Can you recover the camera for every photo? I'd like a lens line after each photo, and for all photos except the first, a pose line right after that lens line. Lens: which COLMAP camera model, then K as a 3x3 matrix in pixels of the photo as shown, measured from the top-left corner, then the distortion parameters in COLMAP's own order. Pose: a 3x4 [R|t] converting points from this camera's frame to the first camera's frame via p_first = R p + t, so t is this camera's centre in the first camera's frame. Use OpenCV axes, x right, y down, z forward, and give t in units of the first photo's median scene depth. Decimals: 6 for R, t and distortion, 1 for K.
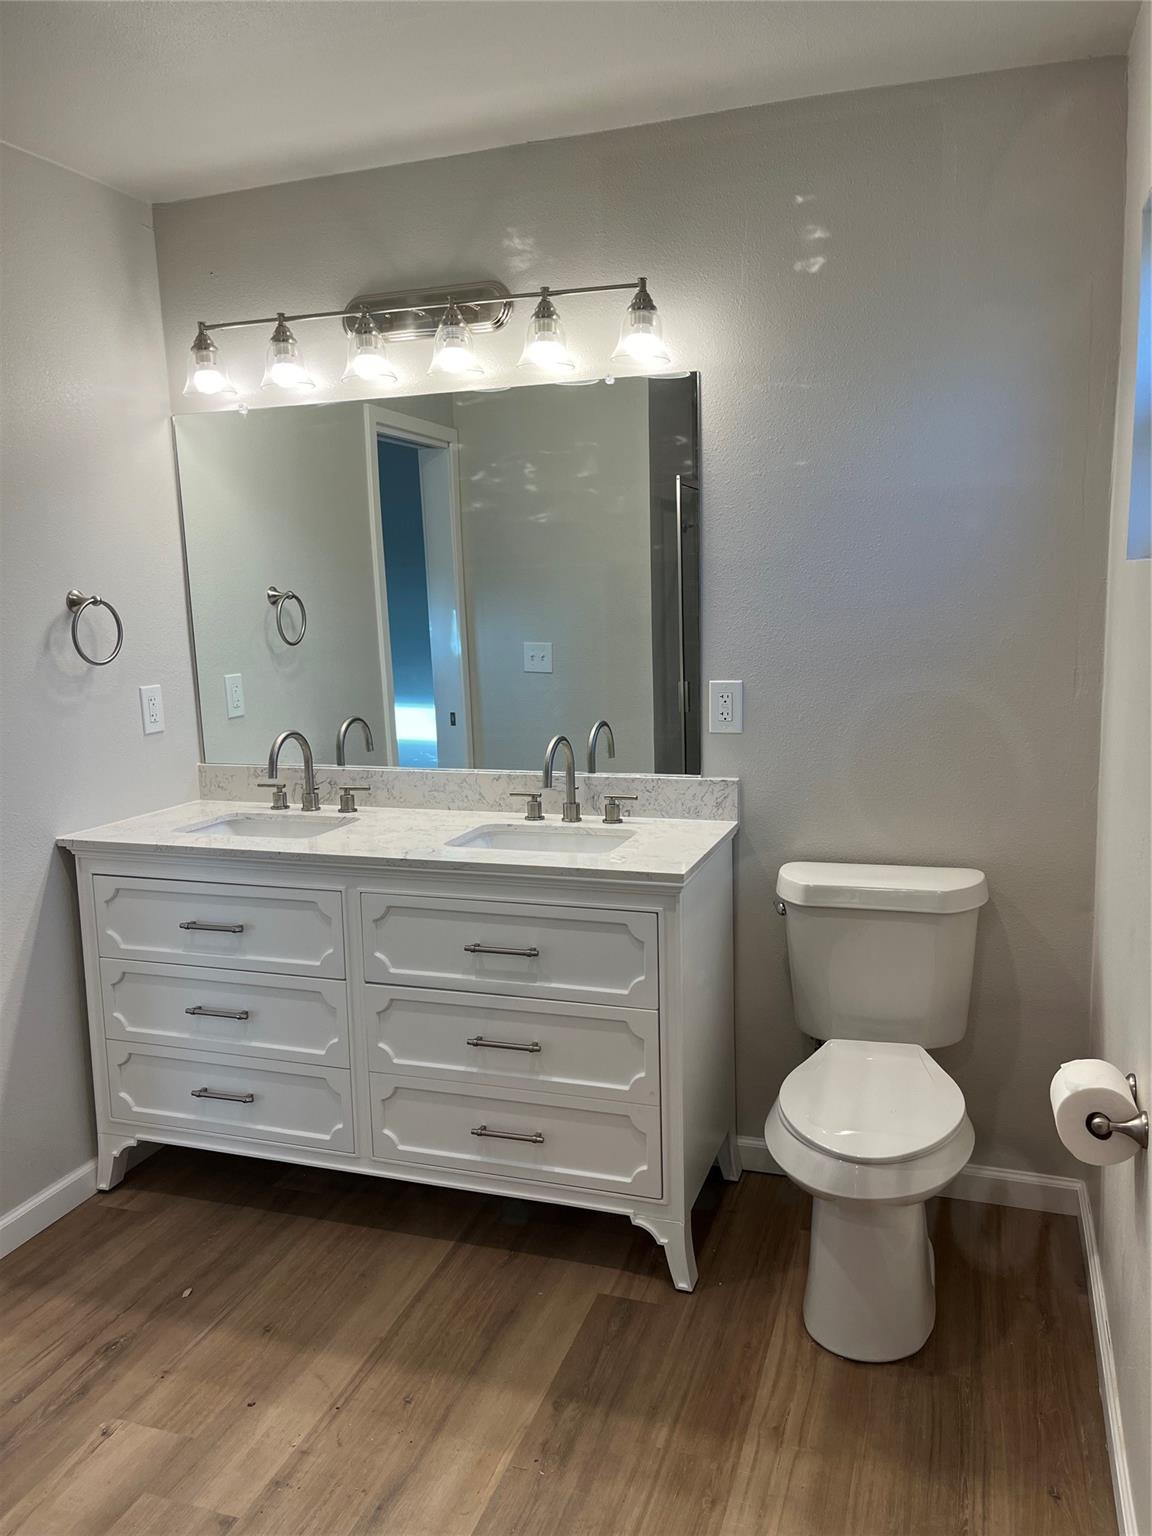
lens RADIAL K [[1162.7, 0, 579.1], [0, 1162.7, 768.1], [0, 0, 1]] dist [0.063876, -0.085124]
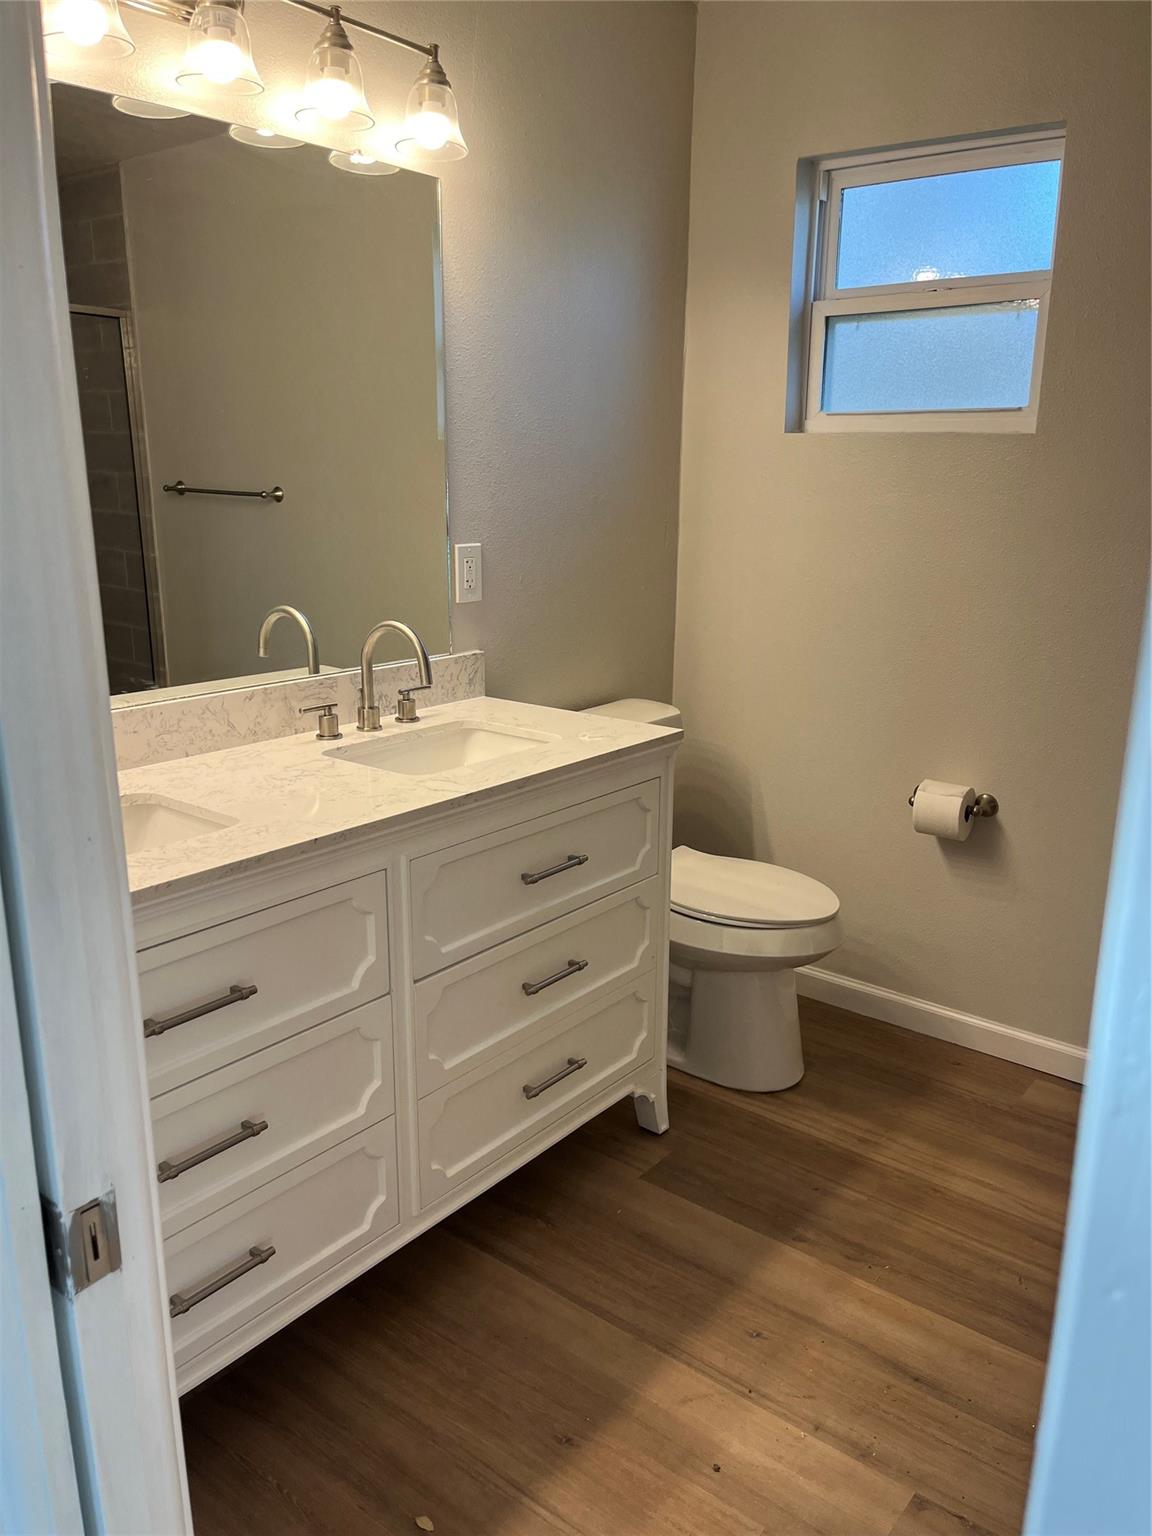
lens RADIAL K [[1162.7, 0, 576.9], [0, 1162.7, 773.0], [0, 0, 1]] dist [0.063876, -0.085124]
pose [[0.340596, -0.209213, 0.916638, -0.825098], [0.126242, 0.976277, 0.175917, -0.057079], [-0.931696, 0.055802, 0.358927, 0.686444]]
